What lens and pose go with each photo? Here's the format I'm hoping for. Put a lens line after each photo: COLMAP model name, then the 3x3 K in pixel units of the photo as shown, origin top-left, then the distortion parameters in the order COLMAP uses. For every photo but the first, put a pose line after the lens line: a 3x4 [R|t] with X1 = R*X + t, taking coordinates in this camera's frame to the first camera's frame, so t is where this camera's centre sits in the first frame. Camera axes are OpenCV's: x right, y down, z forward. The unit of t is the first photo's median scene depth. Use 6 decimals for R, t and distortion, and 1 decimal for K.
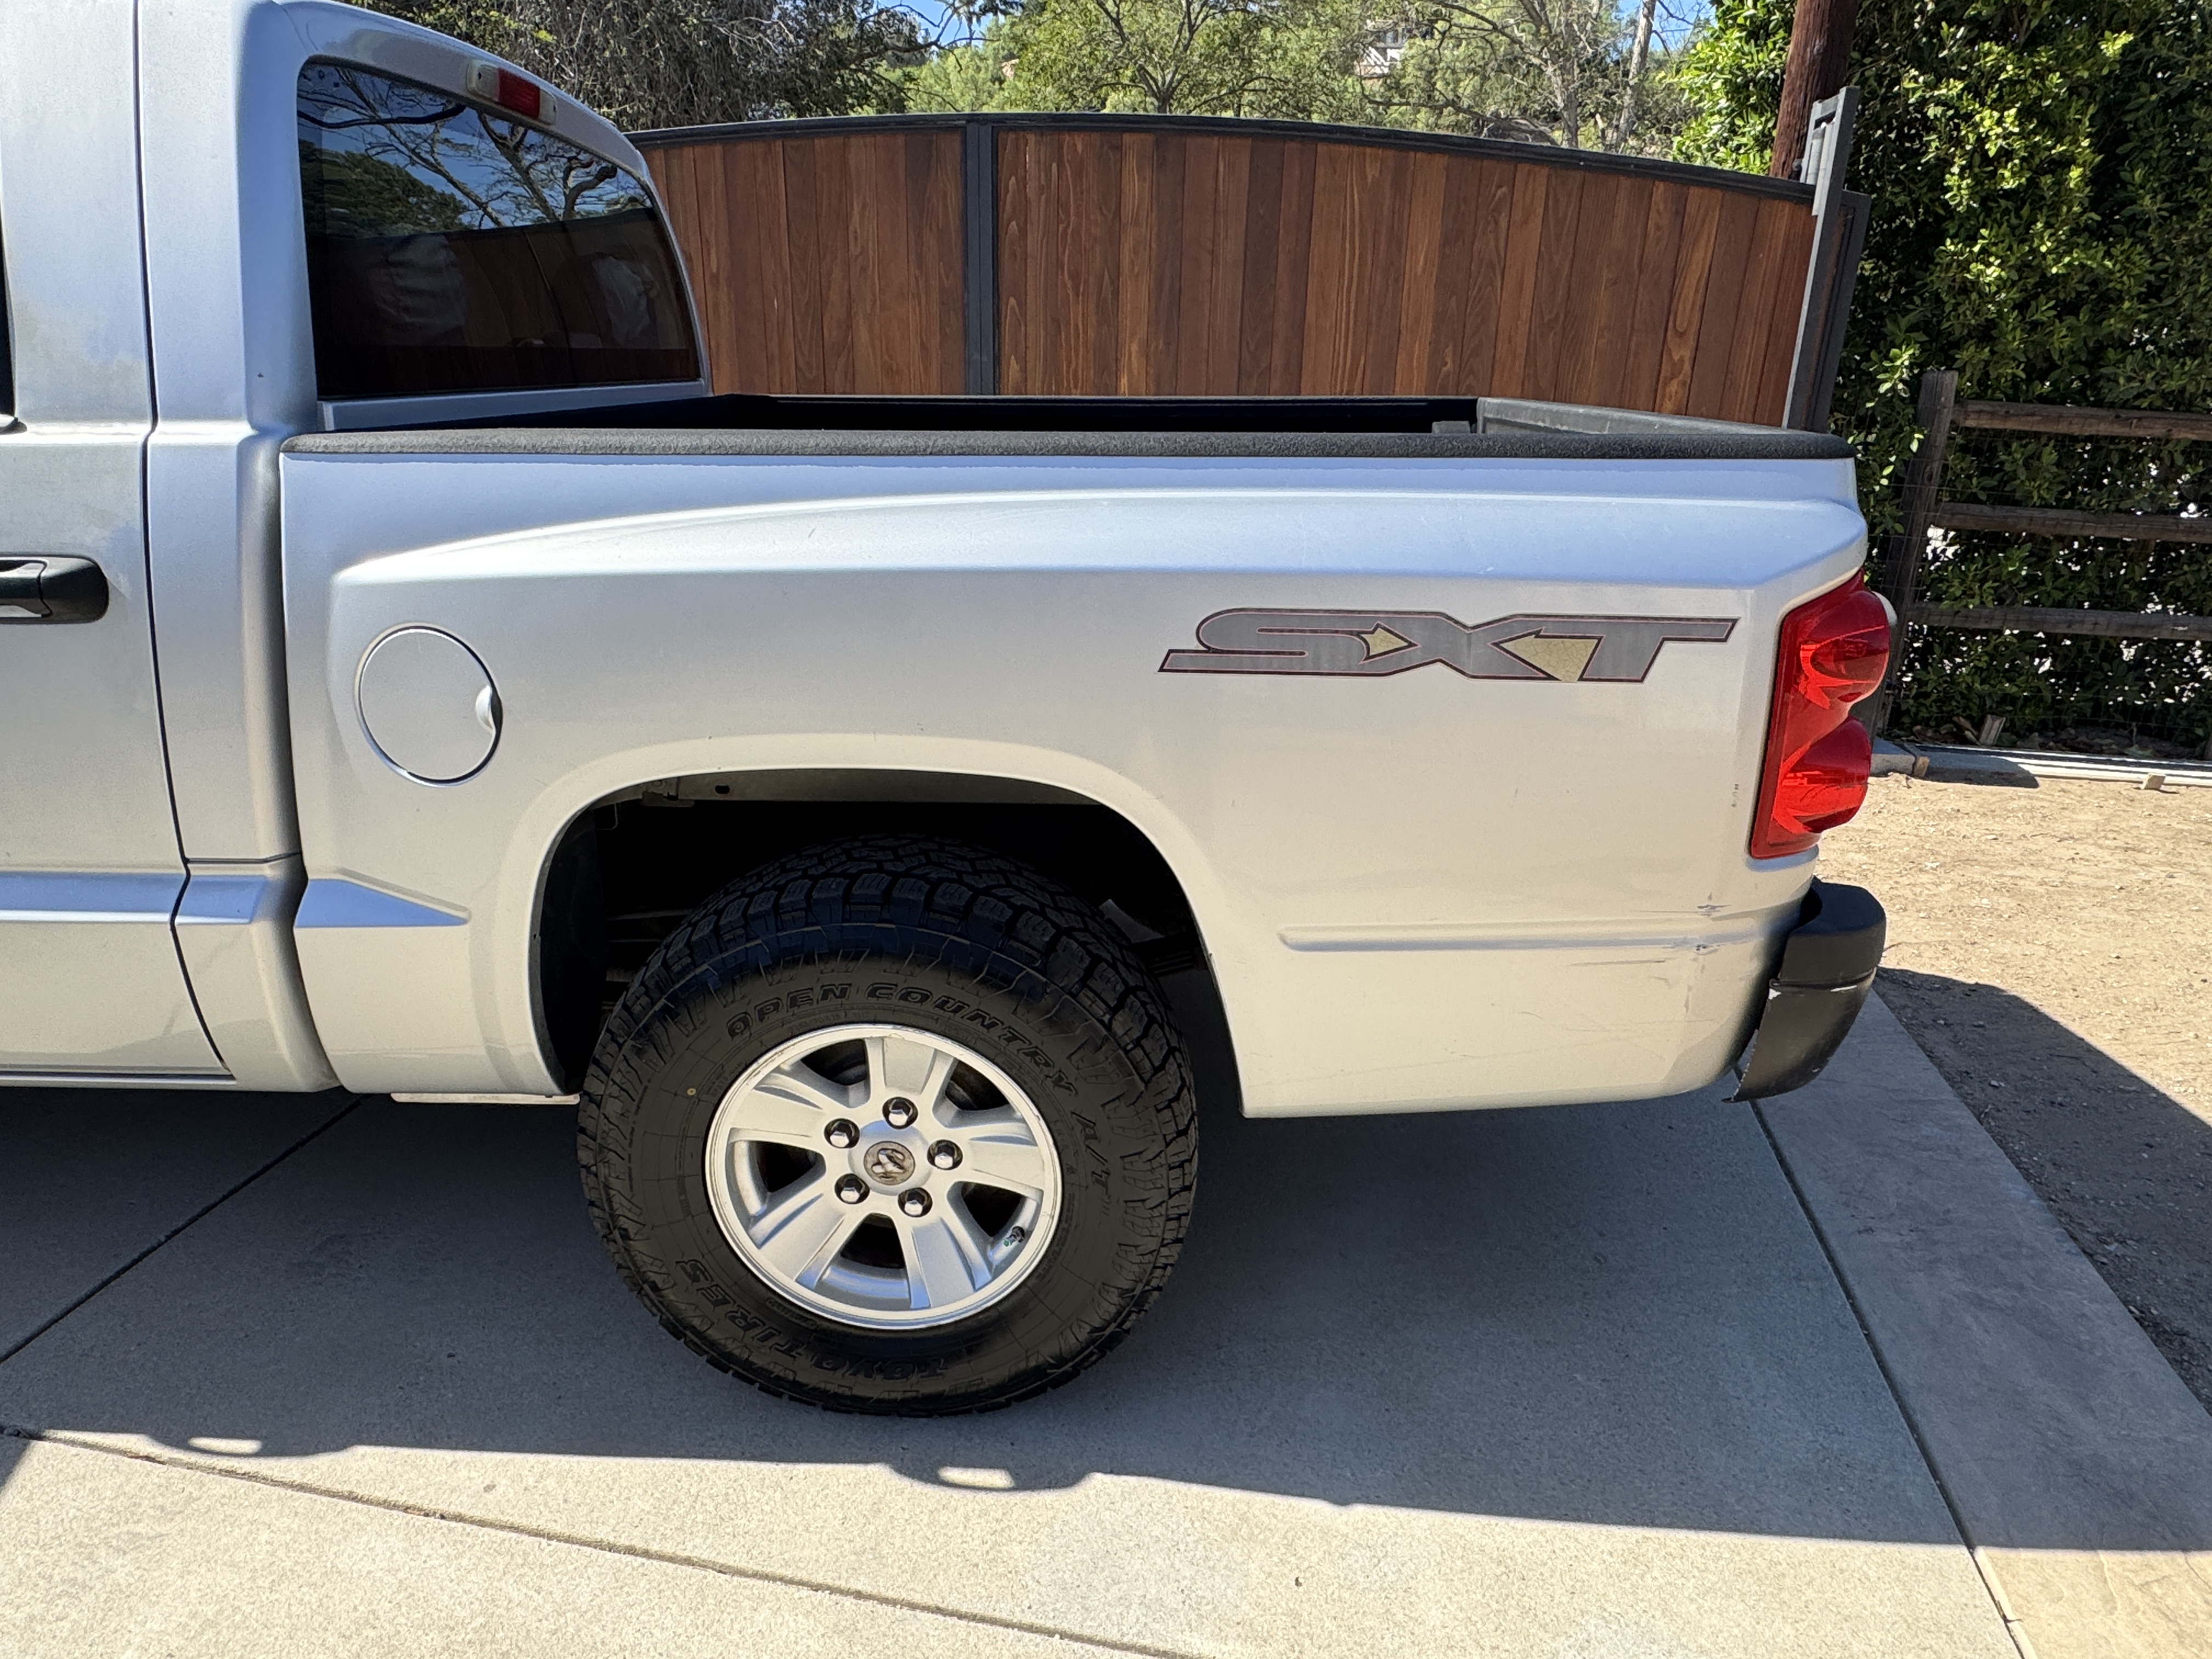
lens RADIAL K [[1308.0, 0, 1096.5], [0, 1308.0, 836.7], [0, 0, 1]] dist [-0.014933, 0.013798]
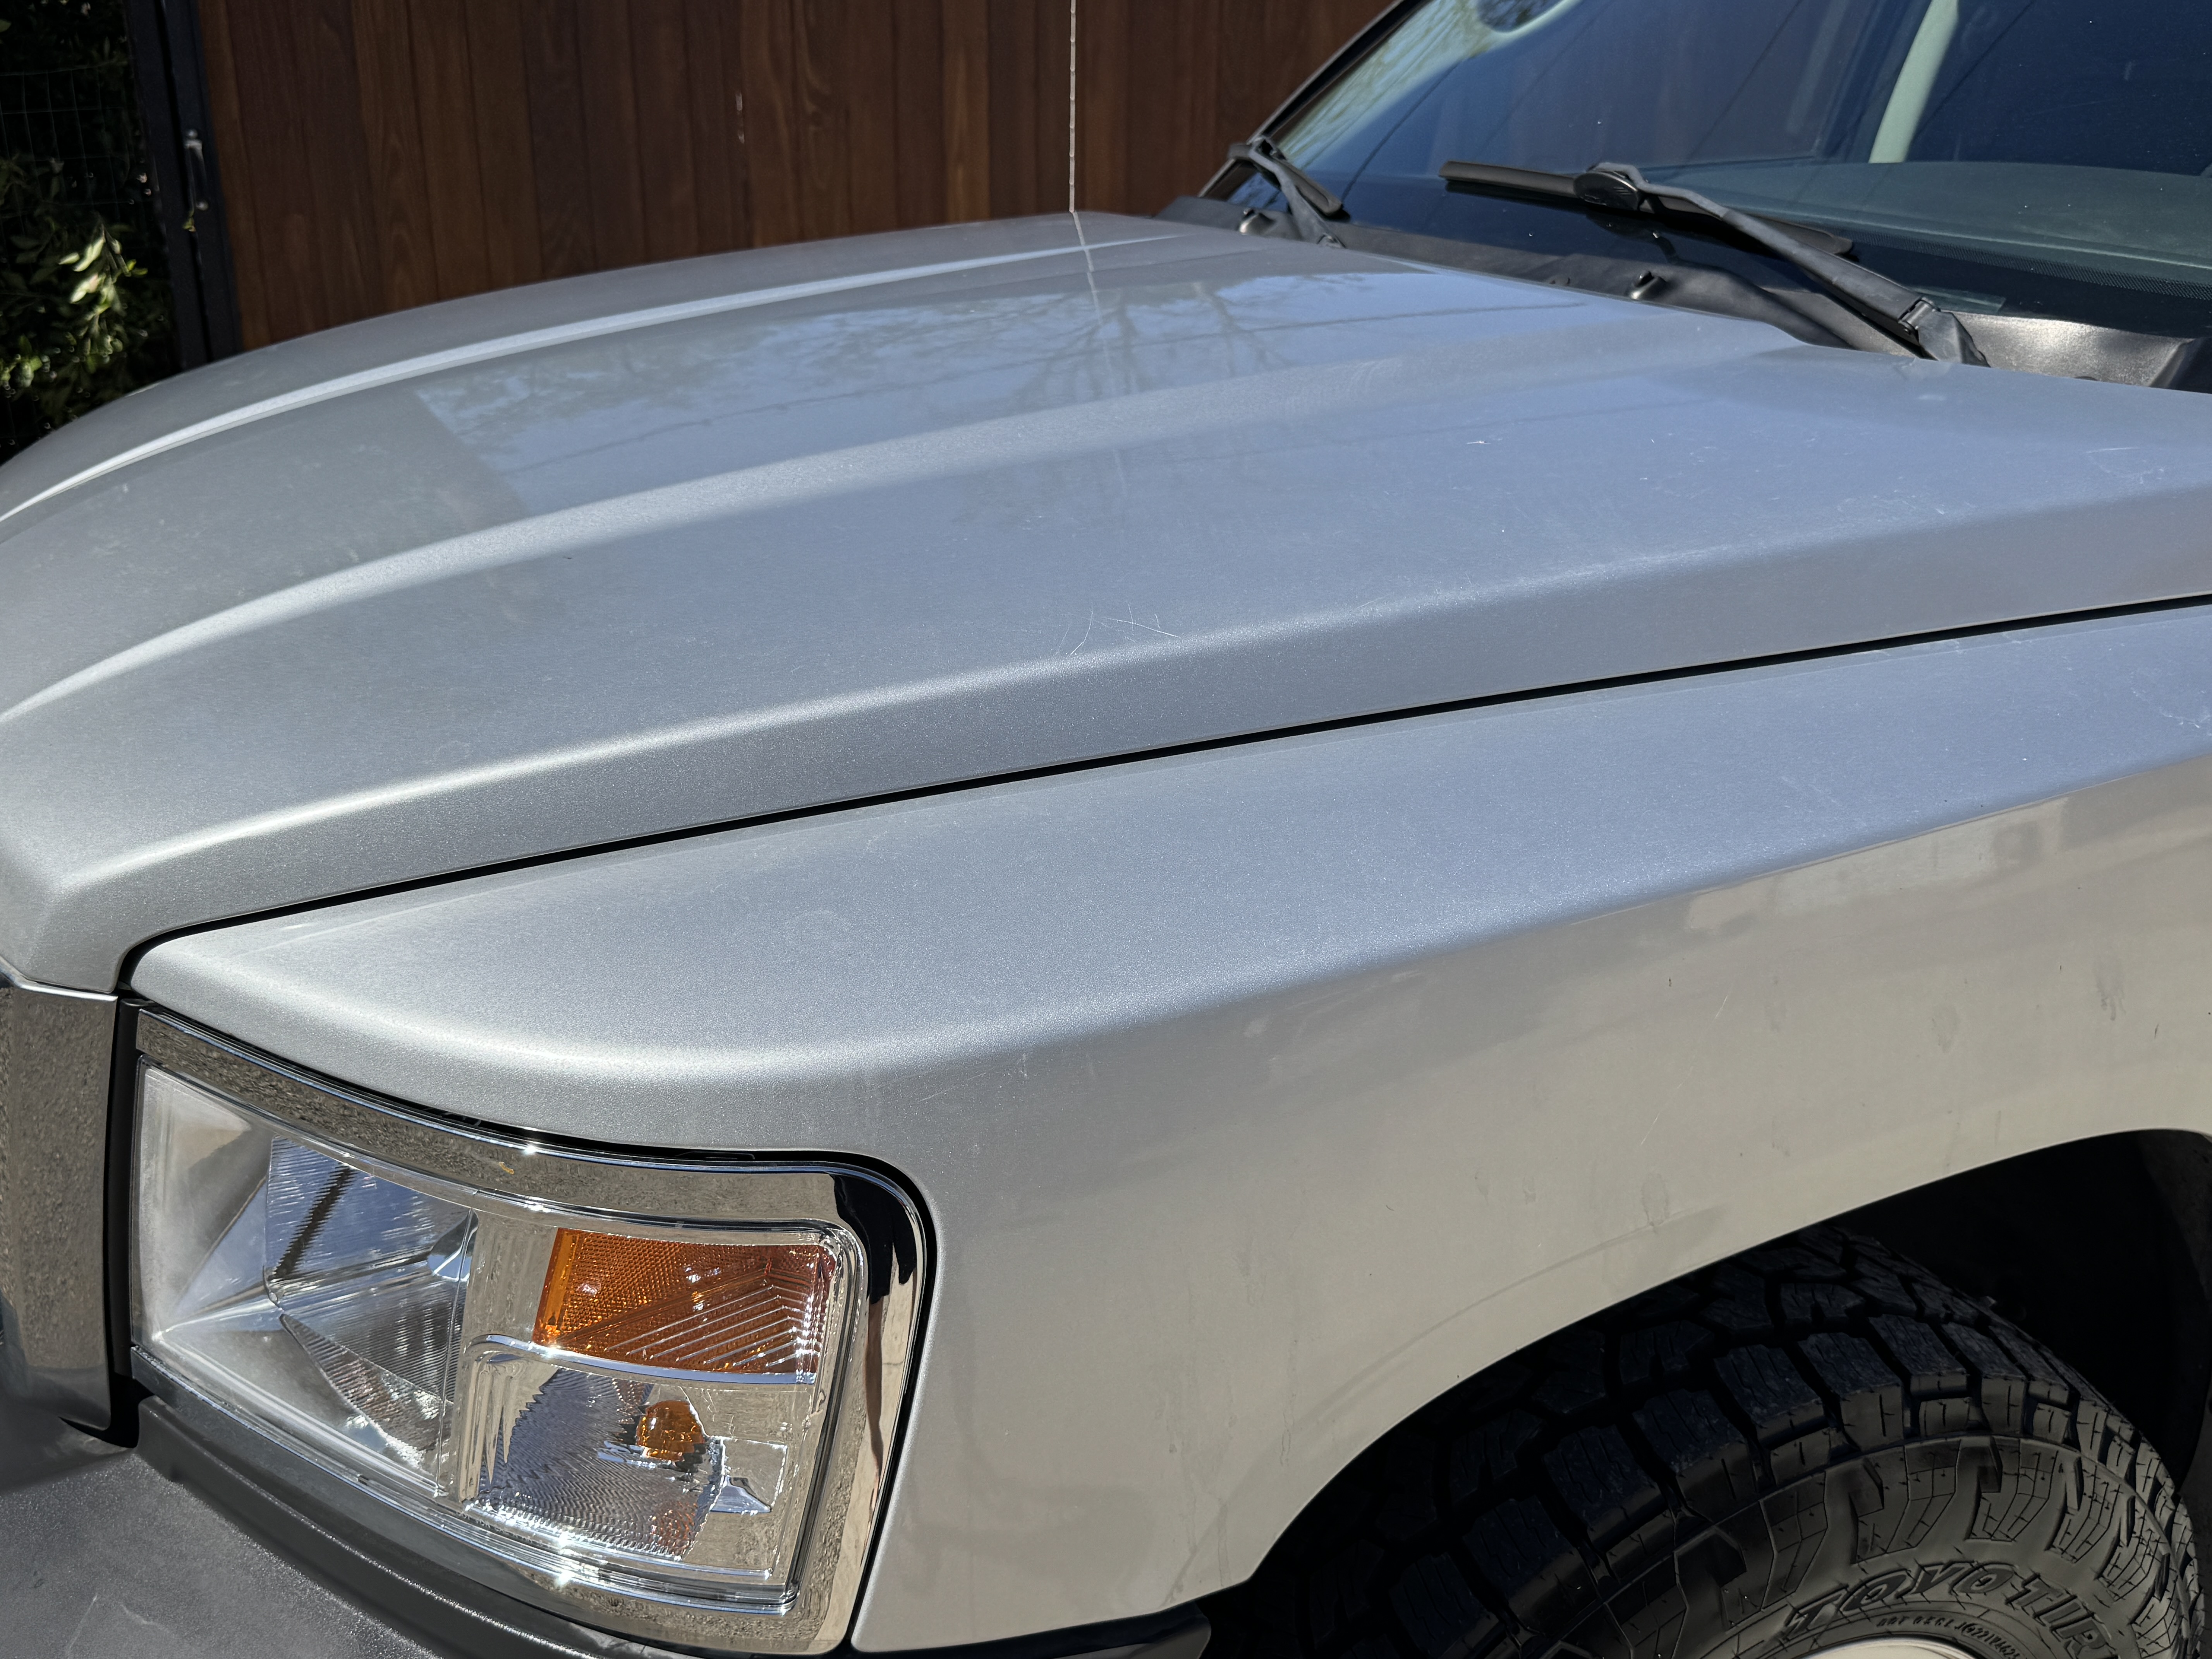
lens RADIAL K [[2086.4, 0, 1124.2], [0, 2086.4, 835.0], [0, 0, 1]] dist [0.015731, 0.000000]
pose [[0.878277, -0.183864, 0.441388, -0.853524], [0.175440, 0.982645, 0.060240, -0.081898], [-0.444804, 0.024530, 0.895292, 0.150821]]
